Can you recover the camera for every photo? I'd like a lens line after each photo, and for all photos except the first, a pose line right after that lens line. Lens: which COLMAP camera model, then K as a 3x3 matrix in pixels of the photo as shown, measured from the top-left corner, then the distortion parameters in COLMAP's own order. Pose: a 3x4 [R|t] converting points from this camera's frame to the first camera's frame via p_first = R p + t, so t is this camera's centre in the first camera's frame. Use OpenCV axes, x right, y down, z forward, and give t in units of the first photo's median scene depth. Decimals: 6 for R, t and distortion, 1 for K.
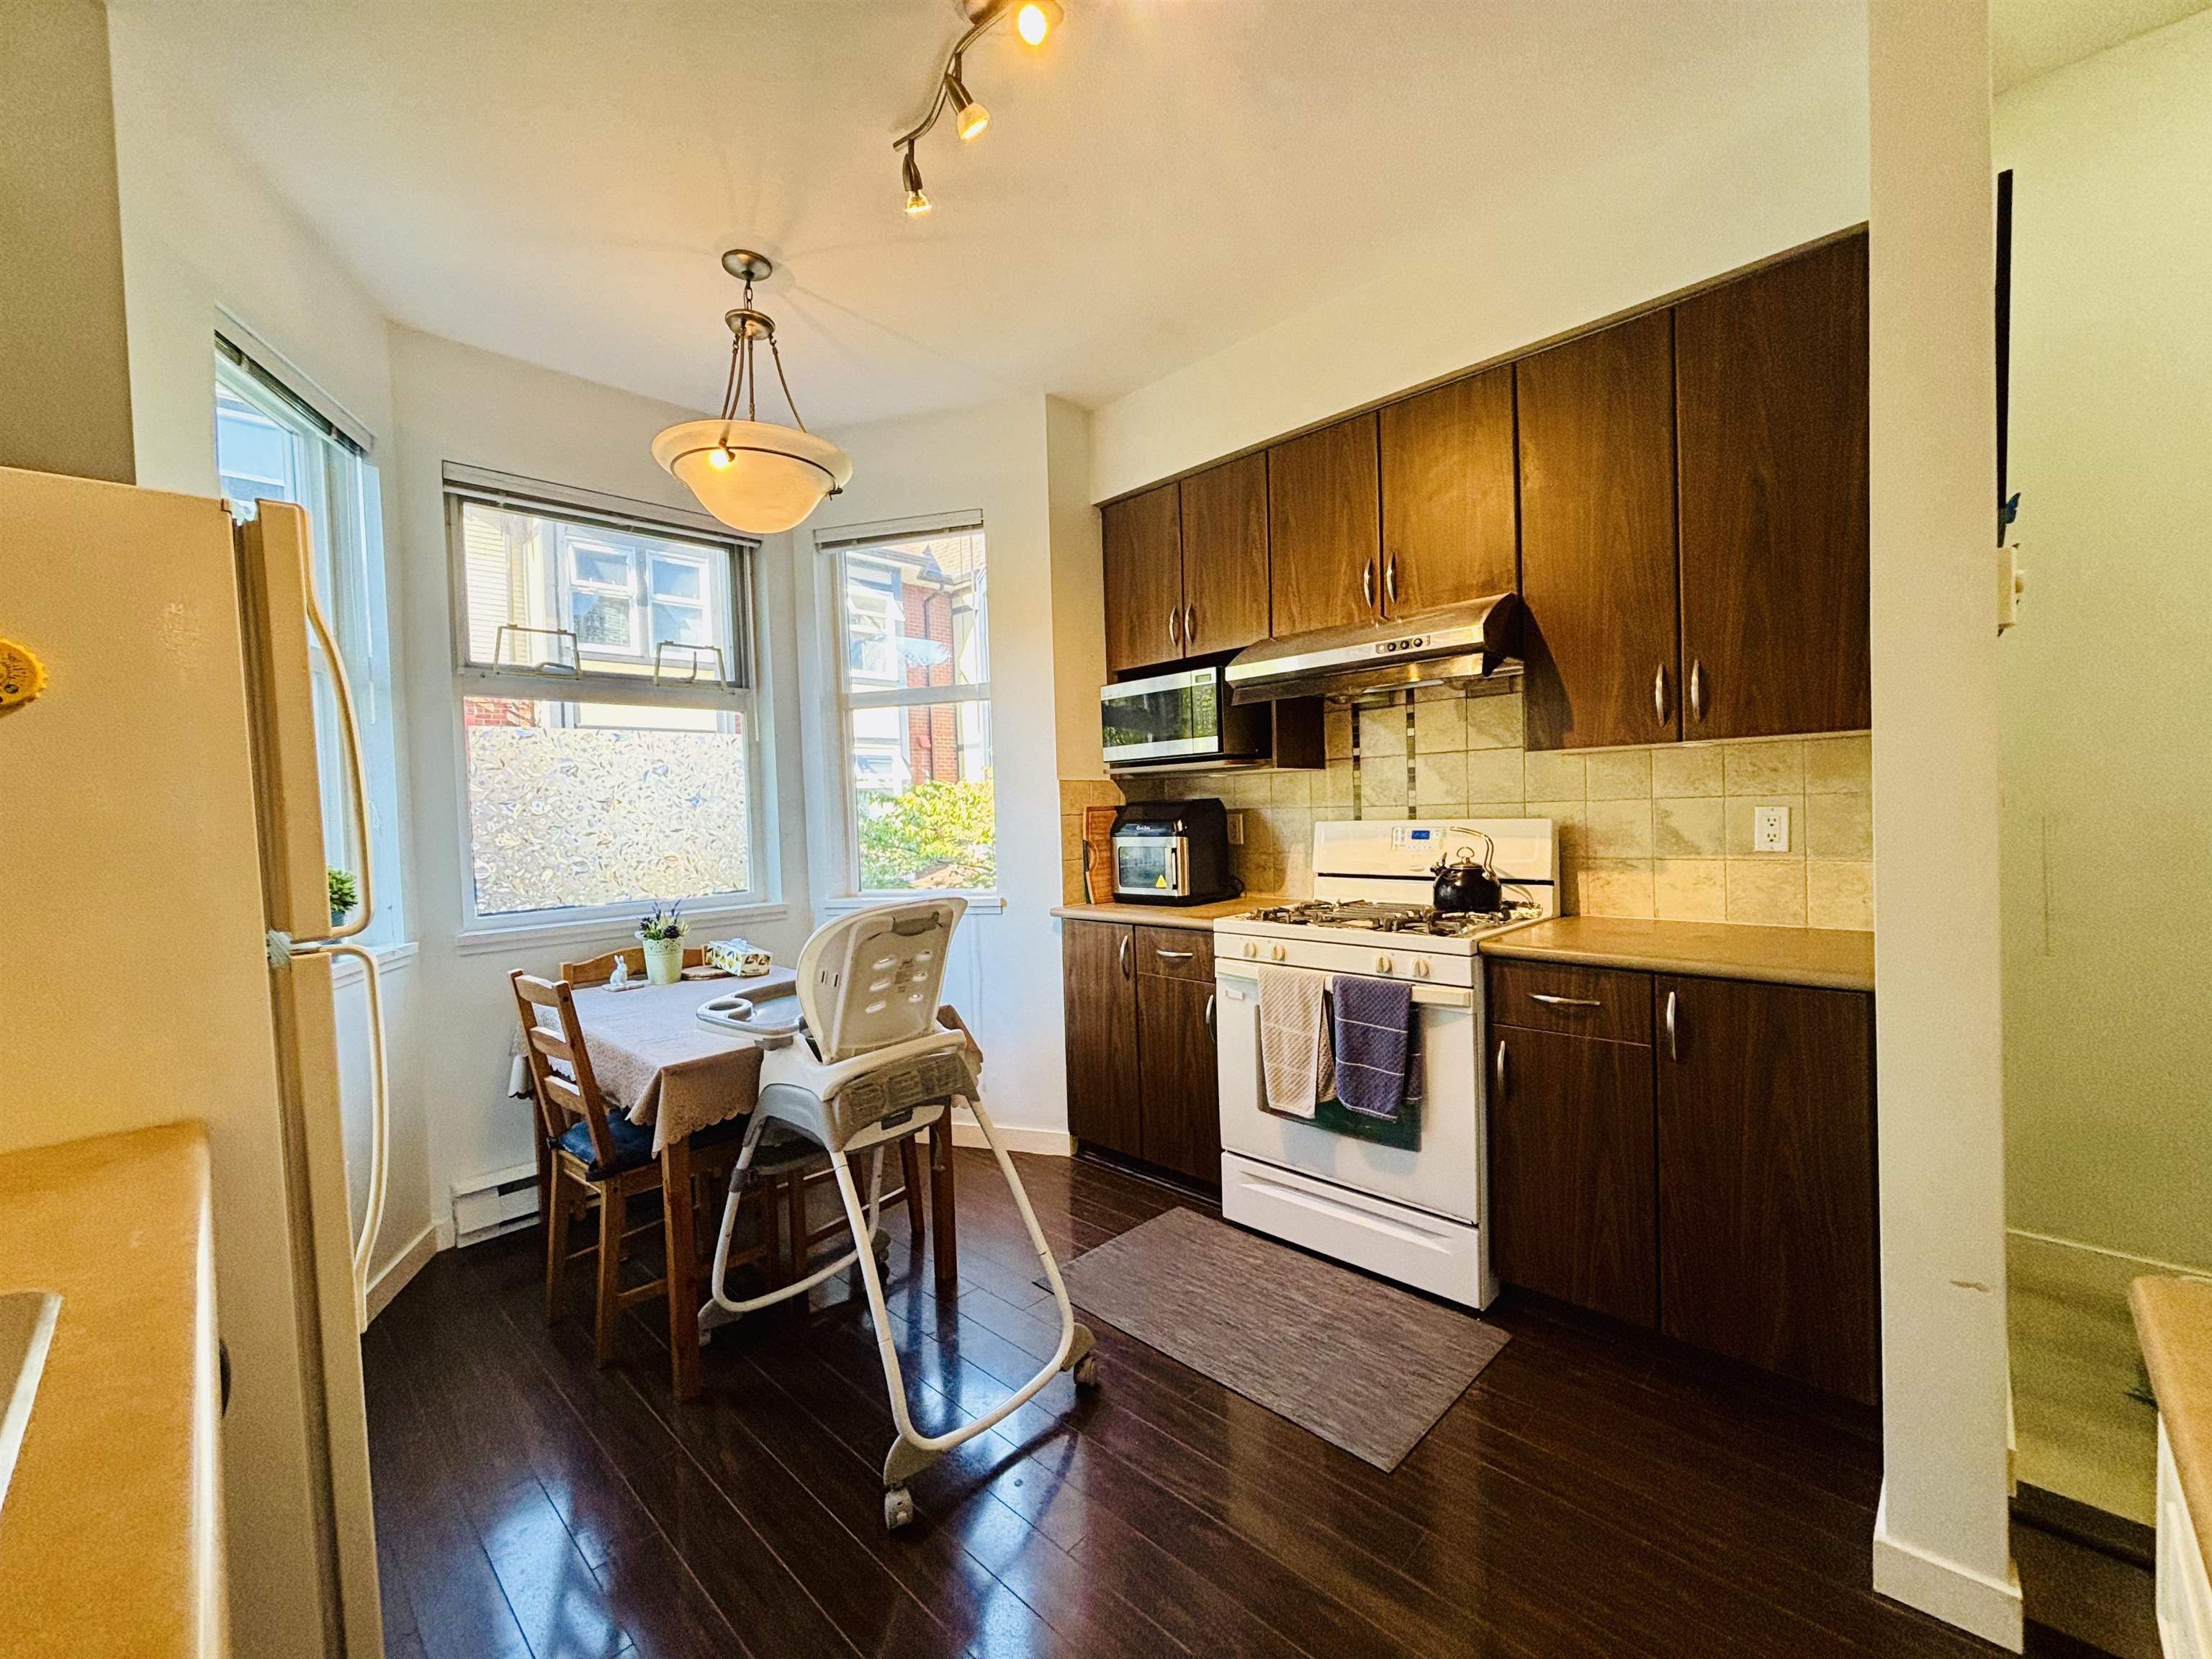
lens RADIAL K [[889.1, 0, 1107.5], [0, 889.1, 831.0], [0, 0, 1]] dist [0.002073, 0.000335]
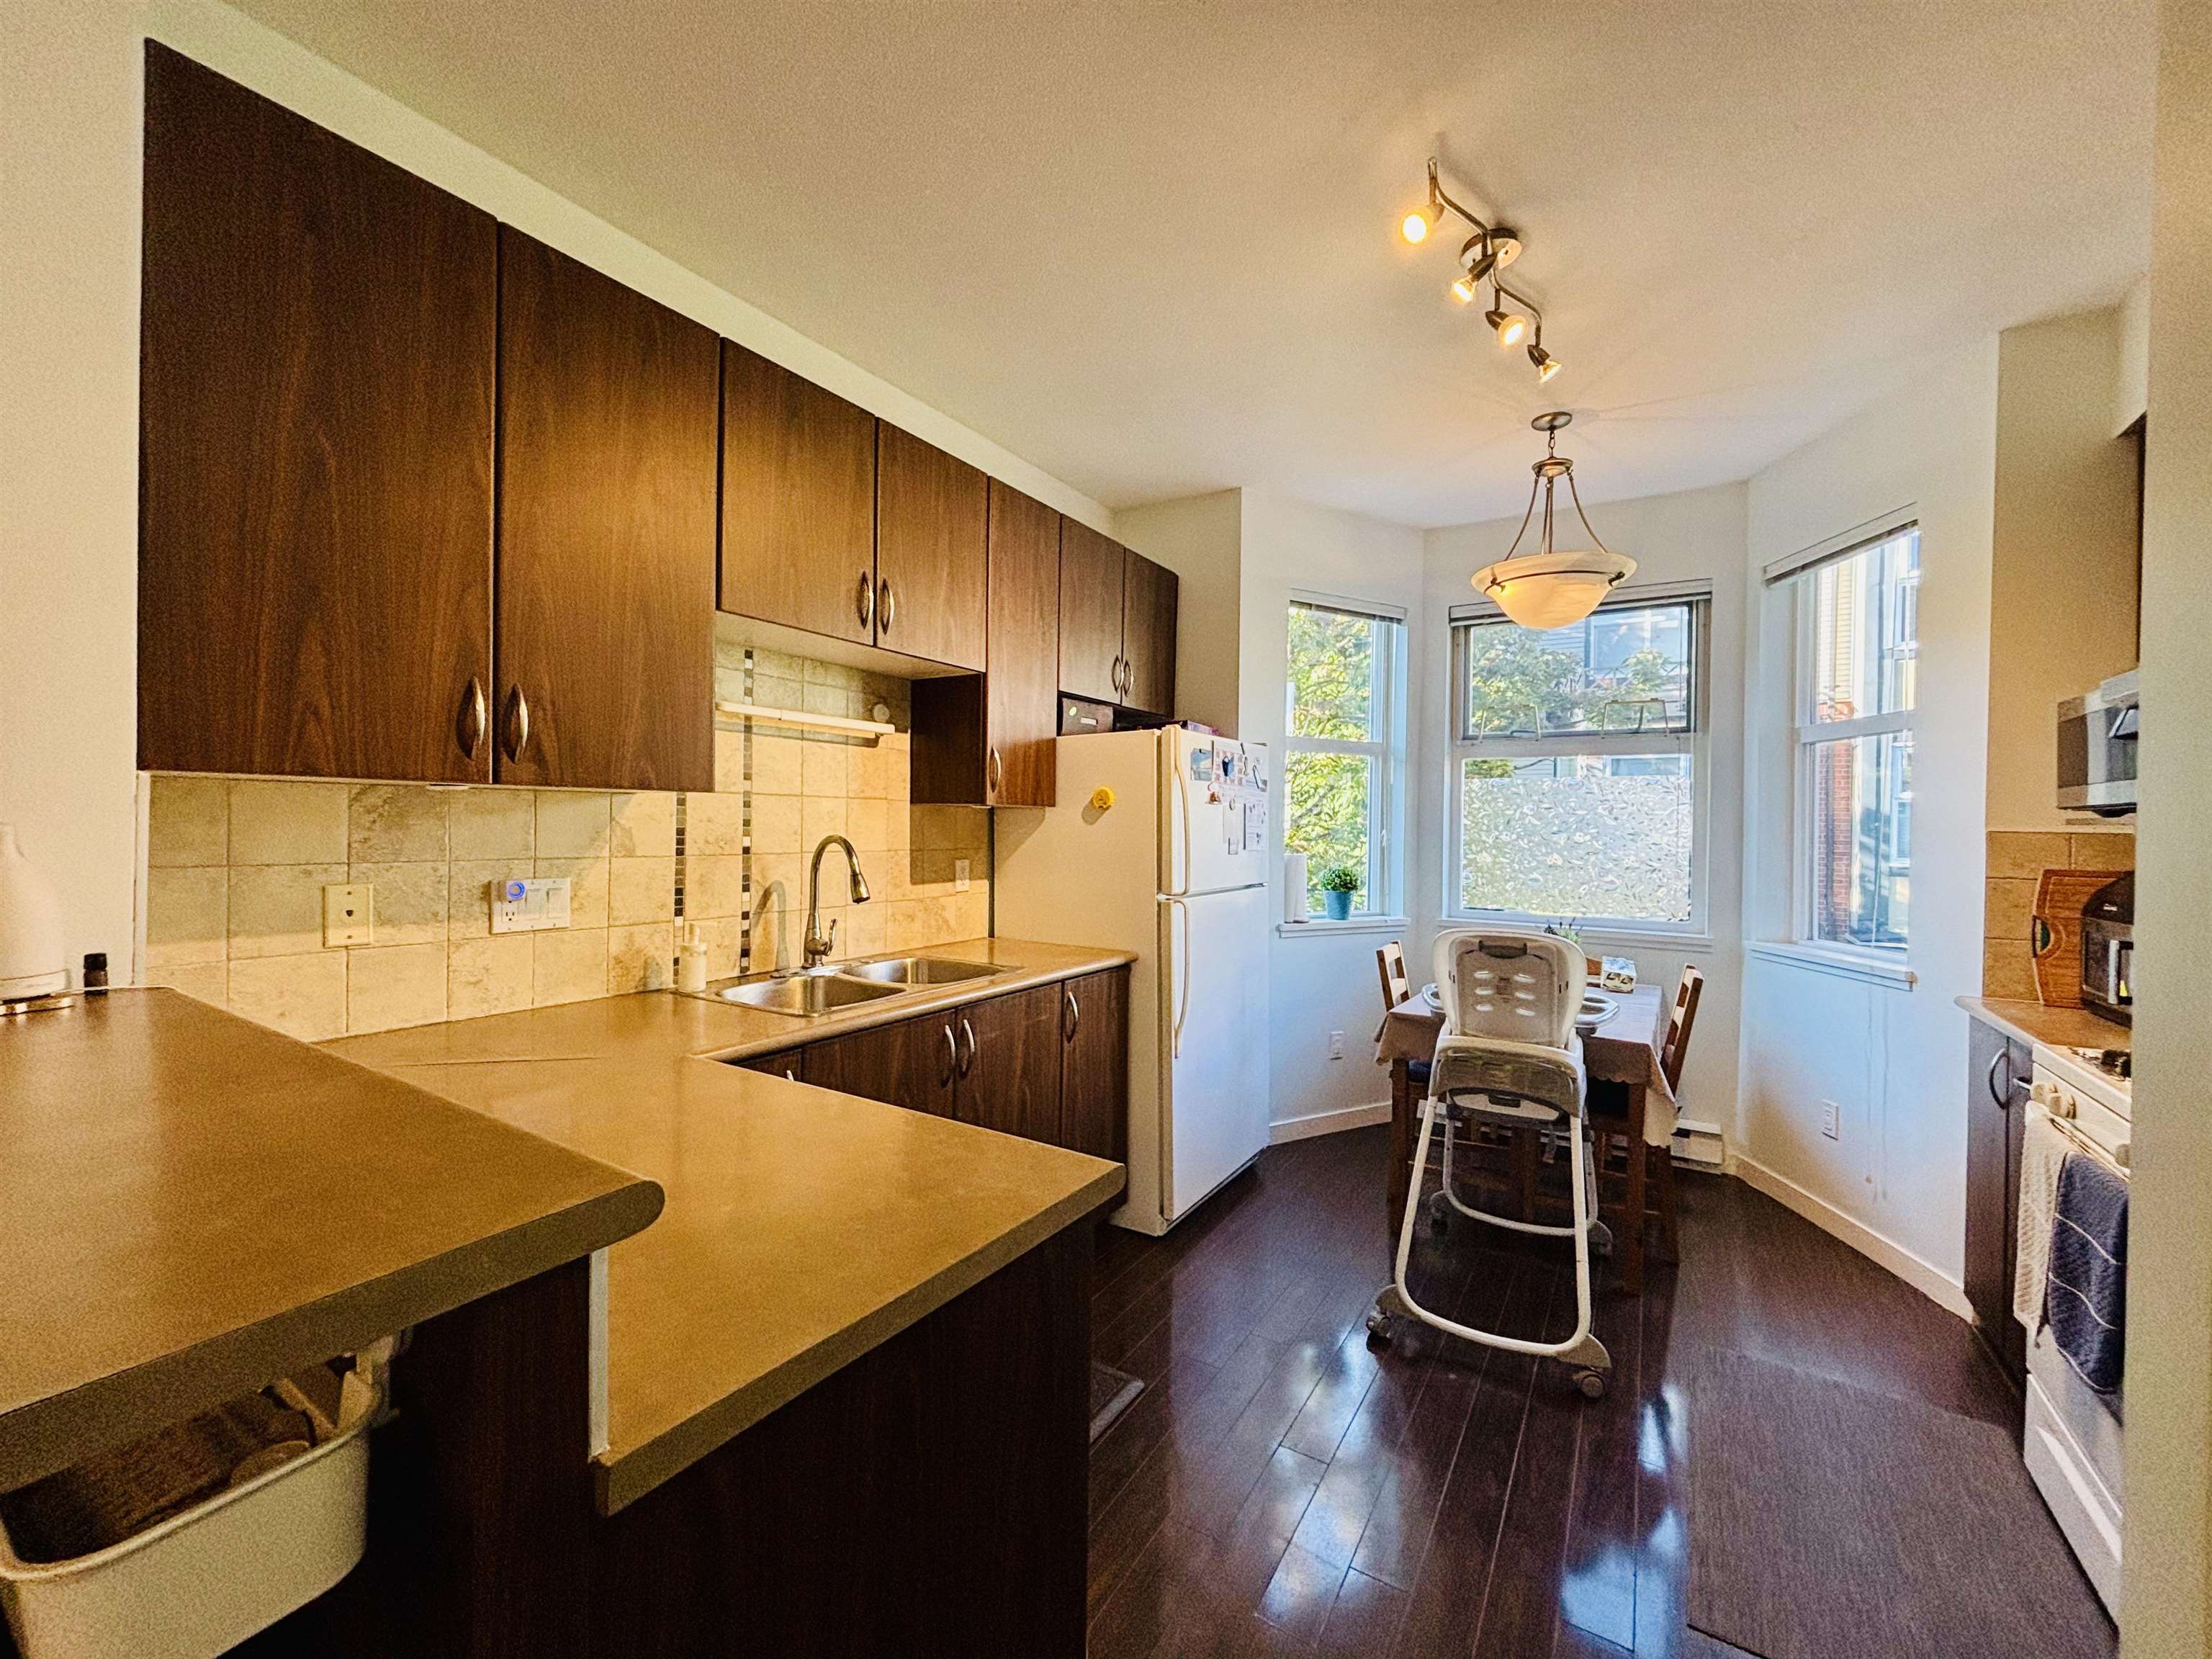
lens RADIAL K [[889.1, 0, 1107.5], [0, 889.1, 831.0], [0, 0, 1]] dist [0.002073, 0.000335]
pose [[0.207193, 0.044961, -0.977266, 0.660953], [-0.046957, 0.998249, 0.035970, -0.061677], [0.977173, 0.038437, 0.208941, 0.124823]]
